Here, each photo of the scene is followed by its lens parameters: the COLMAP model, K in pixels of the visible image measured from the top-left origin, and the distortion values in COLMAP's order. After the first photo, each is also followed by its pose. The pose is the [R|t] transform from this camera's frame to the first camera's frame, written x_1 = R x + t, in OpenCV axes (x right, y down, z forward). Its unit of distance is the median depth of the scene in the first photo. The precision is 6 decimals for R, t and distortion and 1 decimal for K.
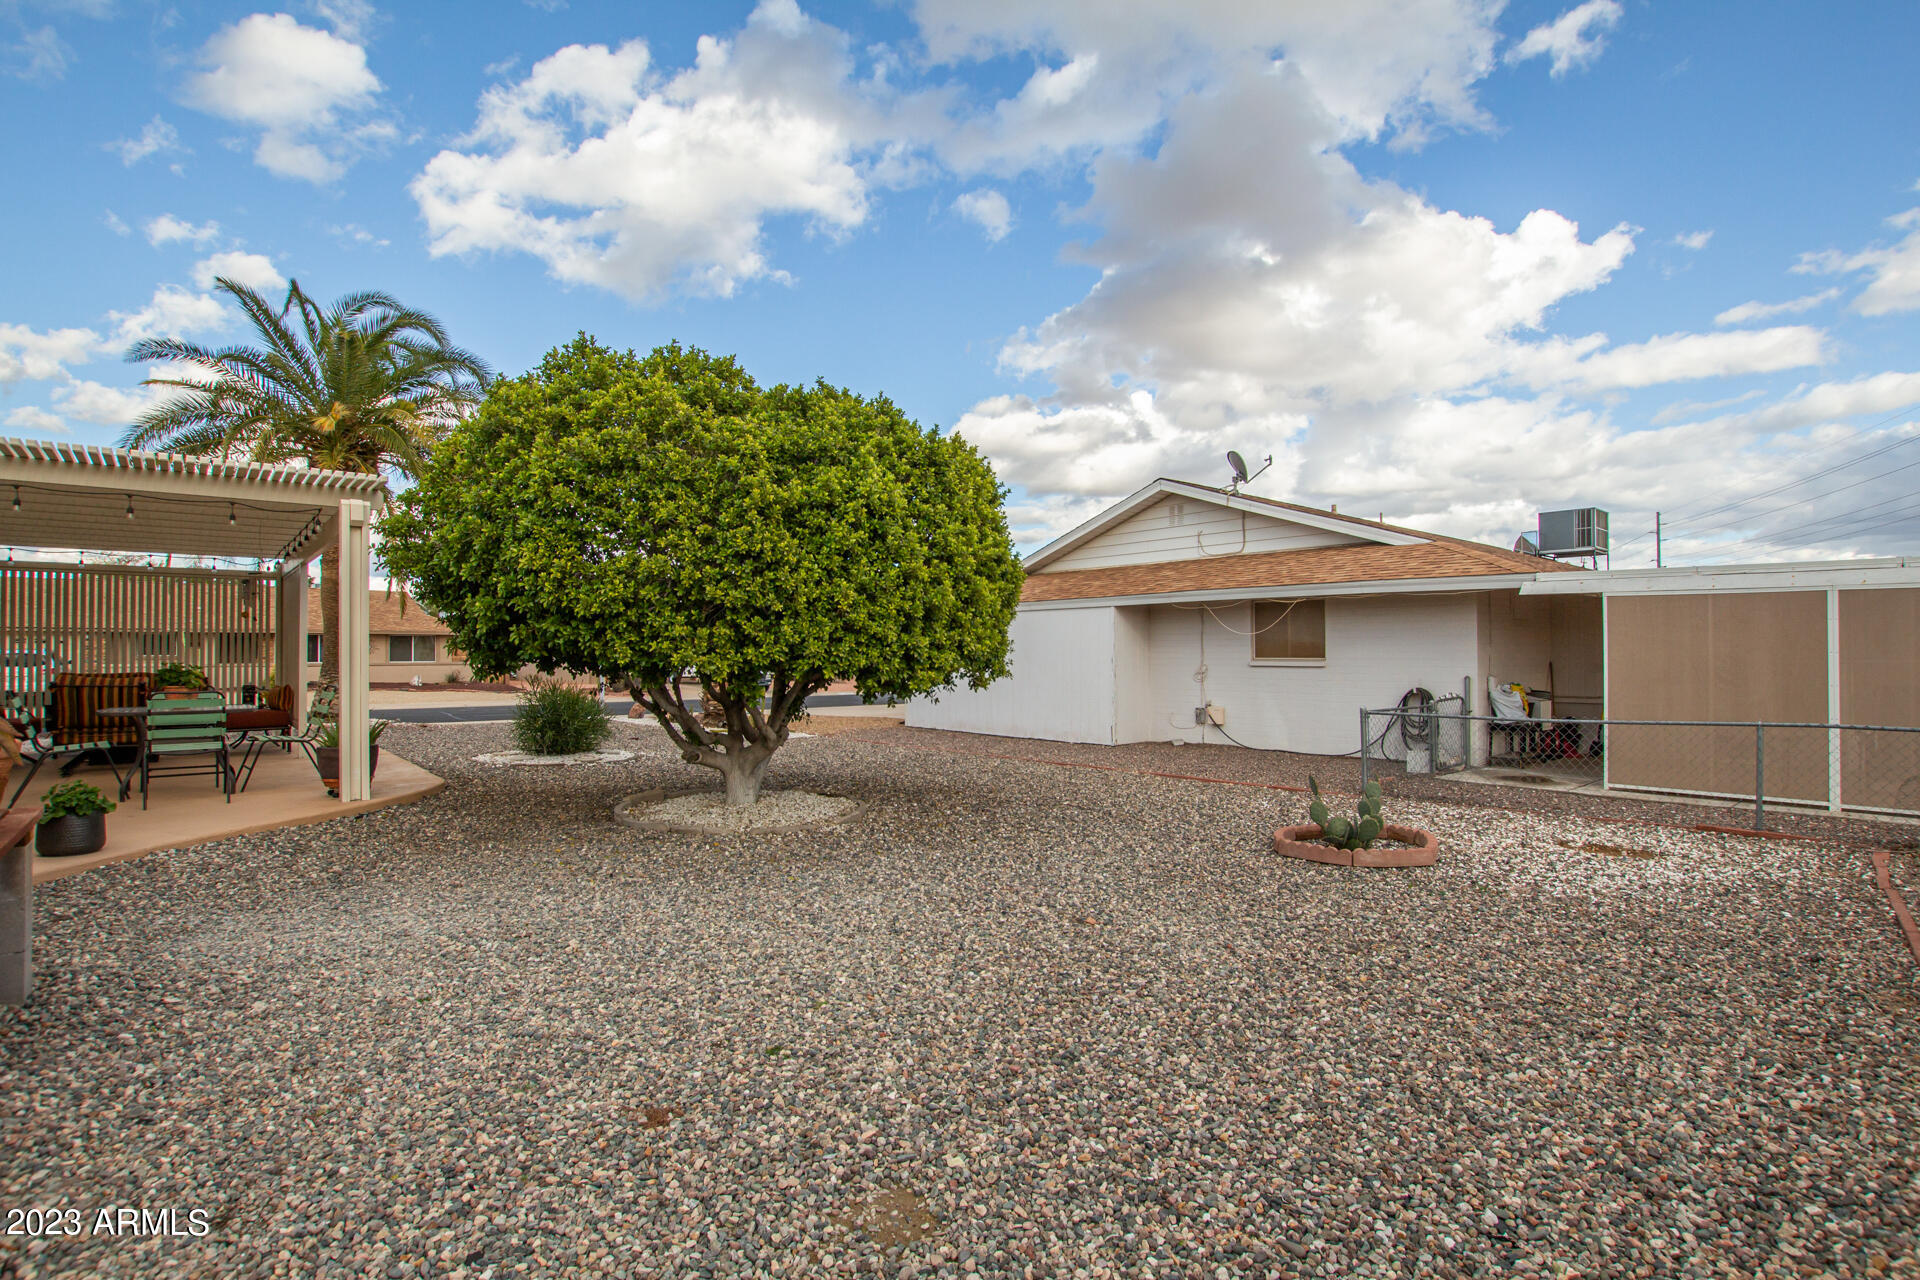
lens RADIAL K [[886.9, 0, 969.6], [0, 886.9, 652.5], [0, 0, 1]] dist [0.000642, -0.001180]
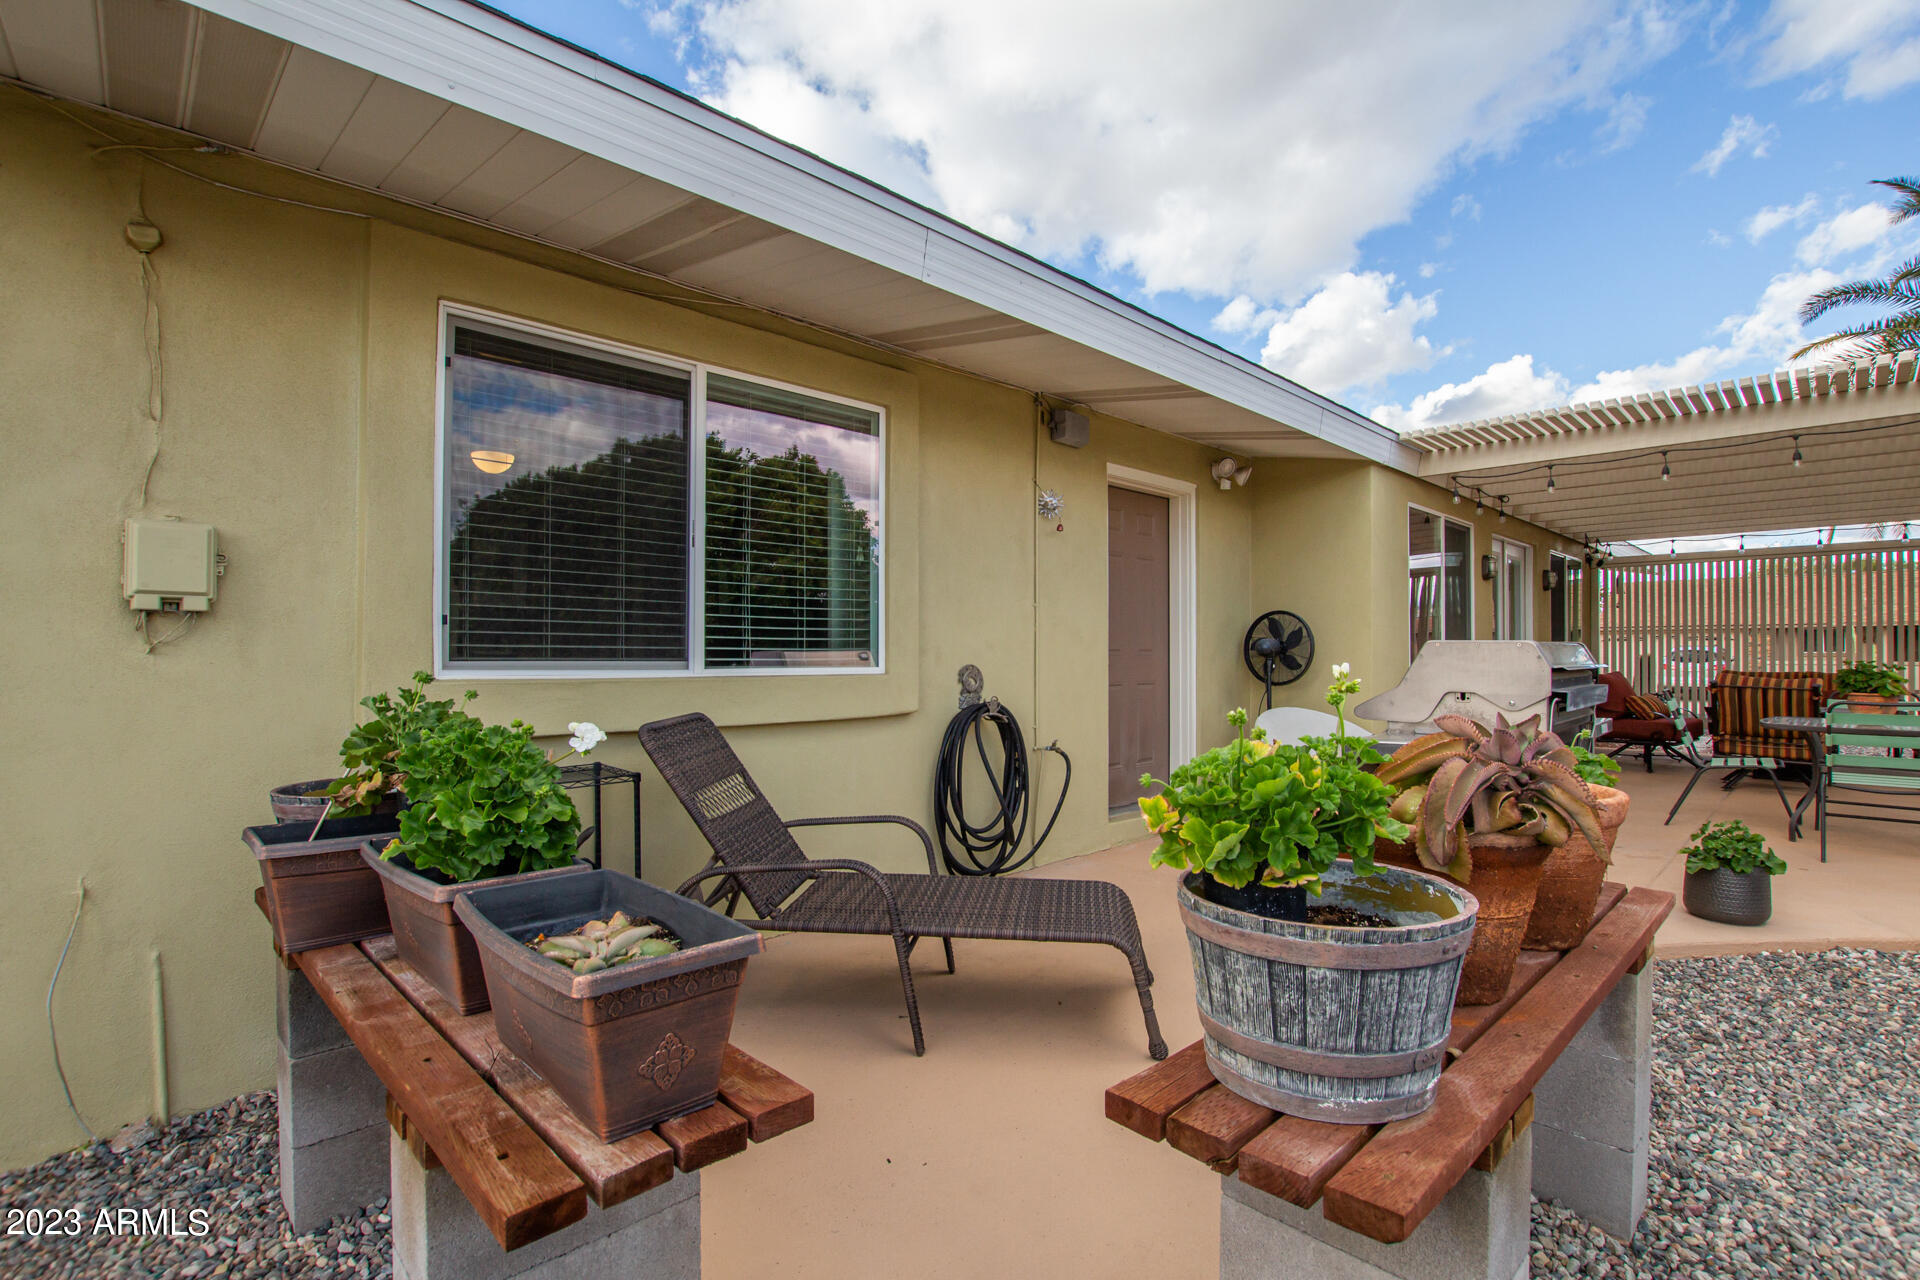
lens RADIAL K [[886.9, 0, 969.4], [0, 886.9, 651.8], [0, 0, 1]] dist [0.000642, -0.001180]
pose [[0.063056, 0.000226, -0.998010, -0.199386], [0.002640, 0.999996, 0.000393, 0.001497], [0.998007, -0.002659, 0.063055, 0.204844]]
